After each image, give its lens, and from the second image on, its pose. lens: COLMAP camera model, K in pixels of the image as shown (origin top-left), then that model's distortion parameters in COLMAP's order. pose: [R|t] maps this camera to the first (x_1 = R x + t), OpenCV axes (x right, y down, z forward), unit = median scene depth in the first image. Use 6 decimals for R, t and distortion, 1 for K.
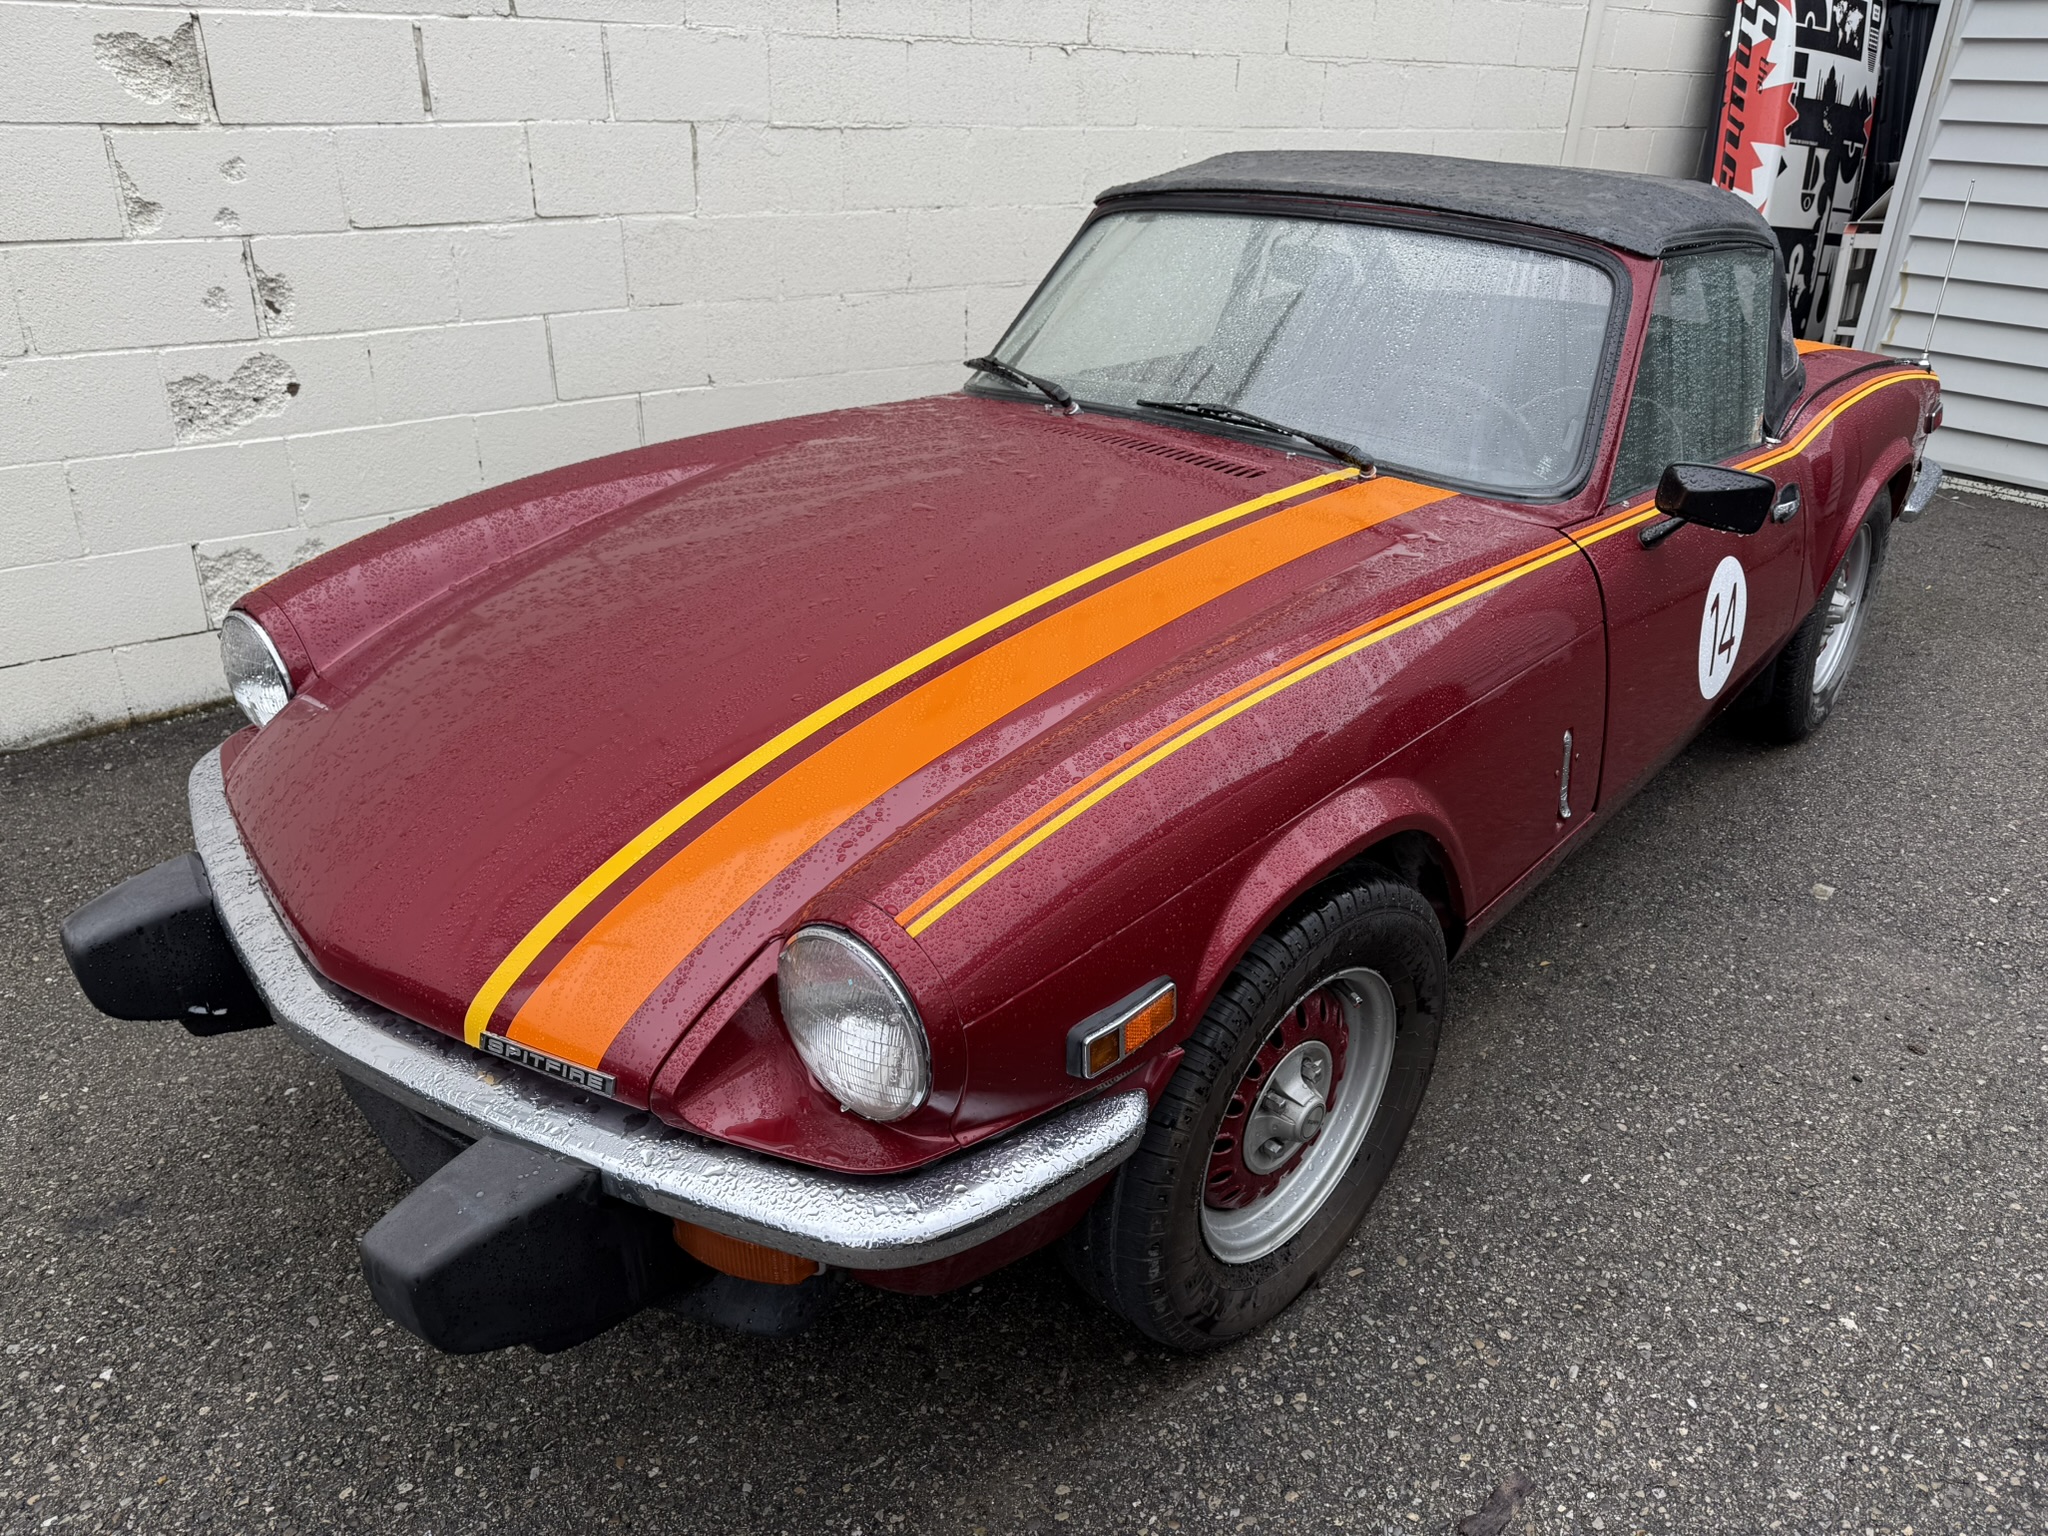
lens RADIAL K [[1428.2, 0, 1024.0], [0, 1428.2, 768.0], [0, 0, 1]] dist [0.092704, -0.071920]
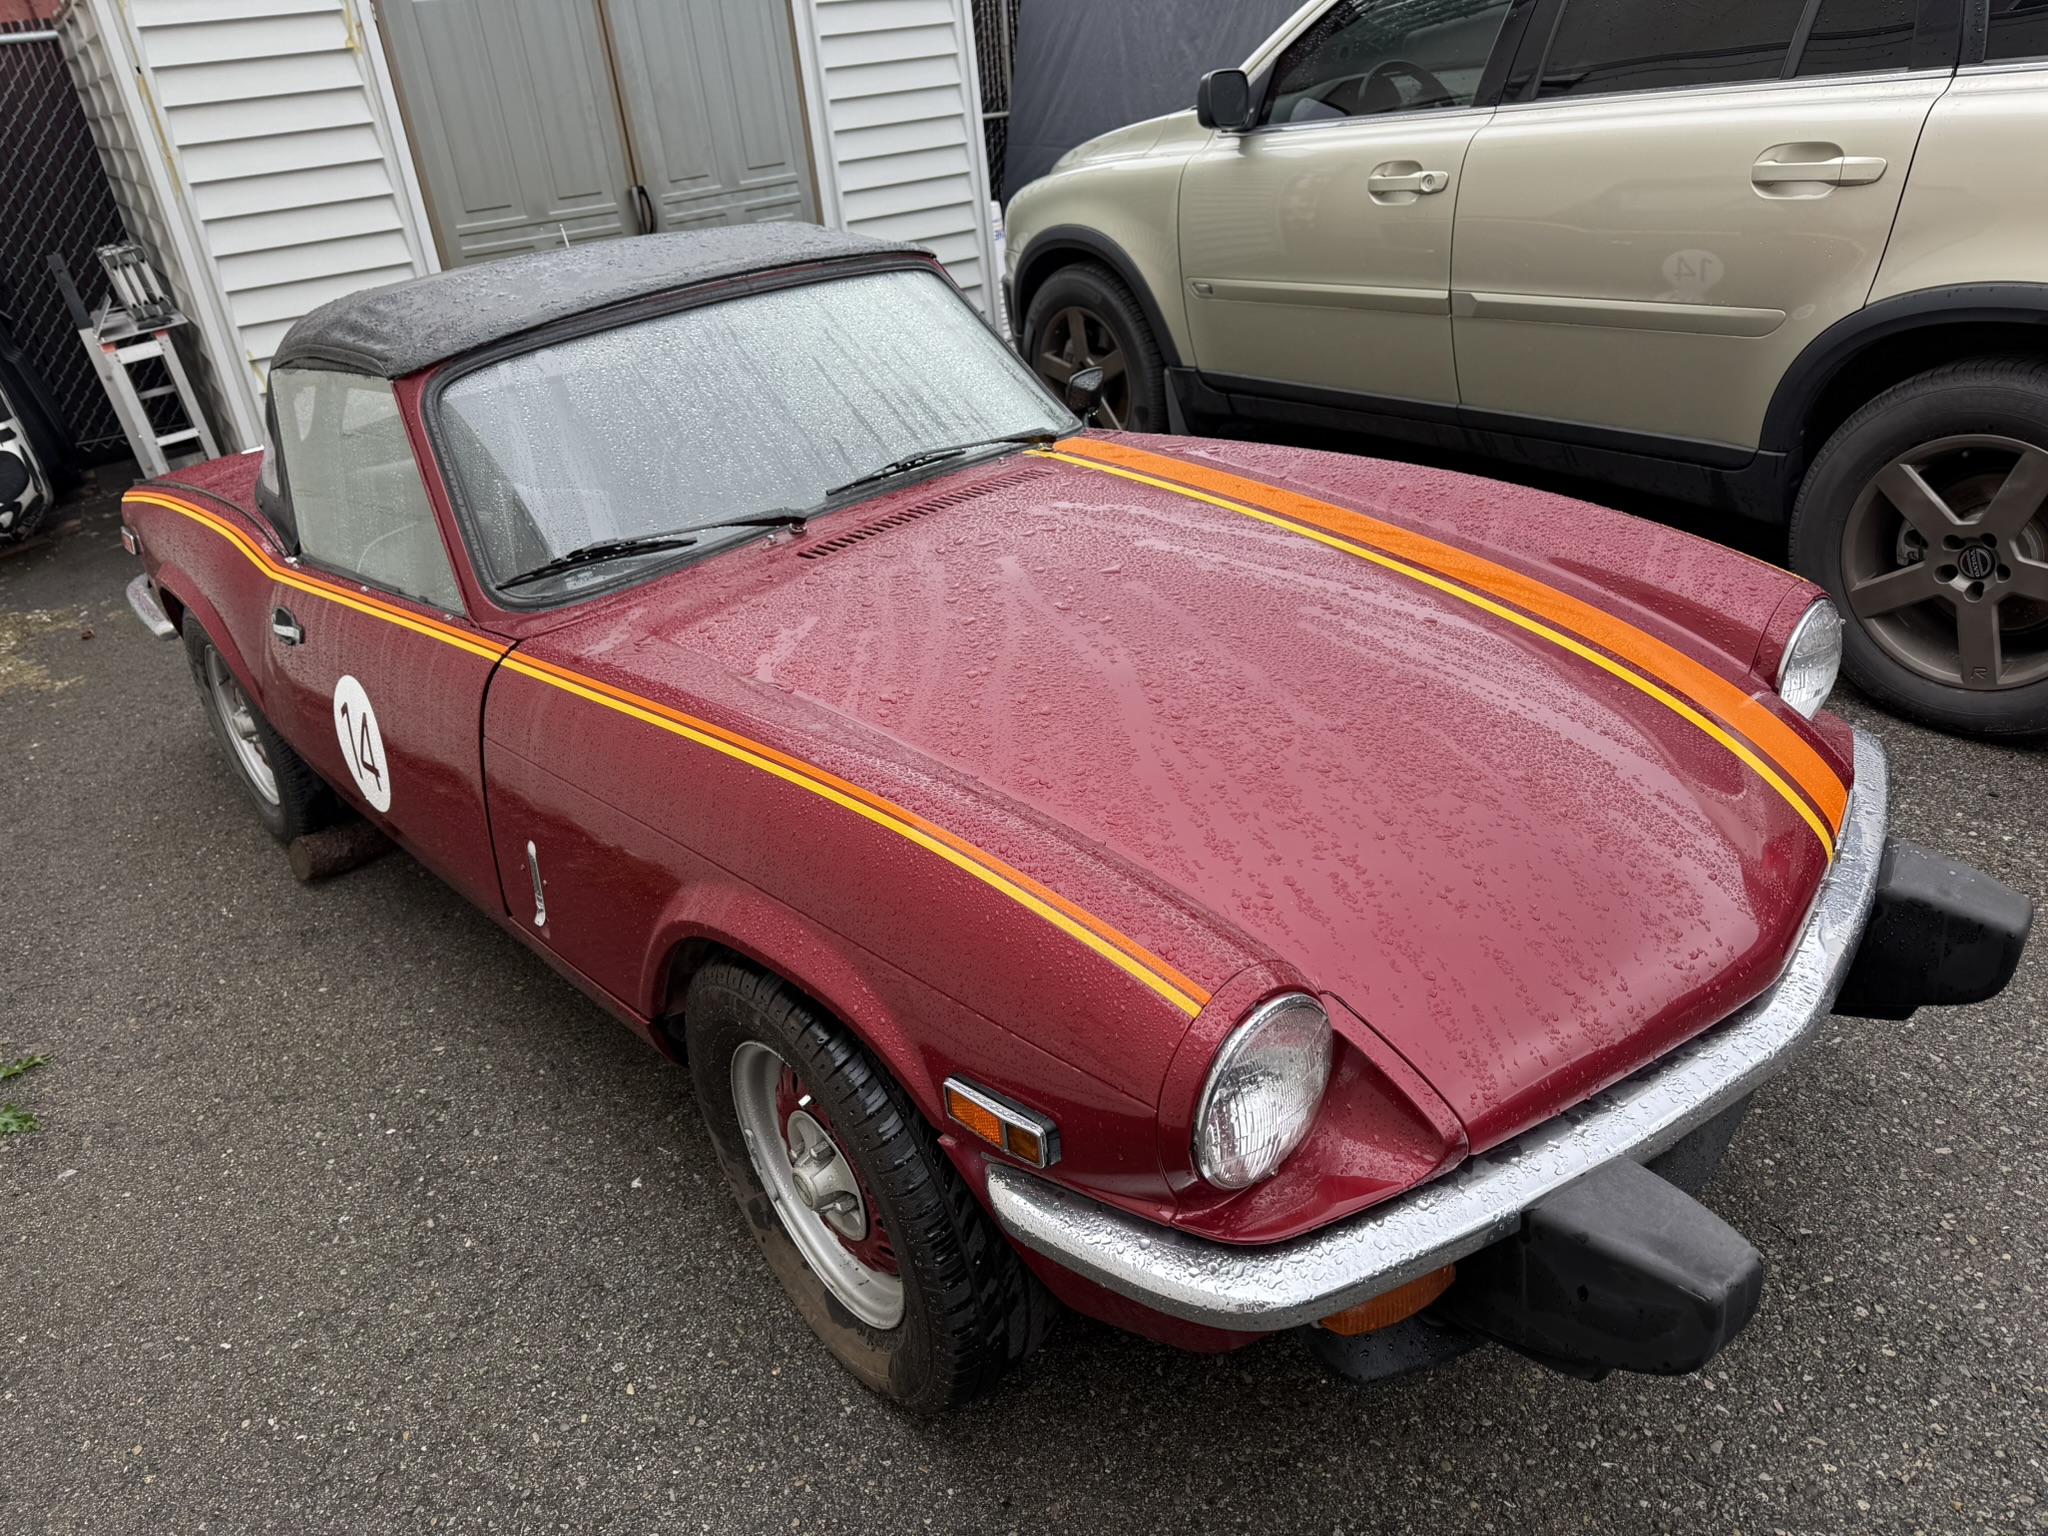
lens RADIAL K [[1404.1, 0, 987.4], [0, 1404.1, 761.3], [0, 0, 1]] dist [0.002663, -0.001969]
pose [[0.127819, -0.474583, 0.870881, -1.237696], [0.535205, 0.772265, 0.342290, -0.573735], [-0.834996, 0.422348, 0.352709, 0.980030]]
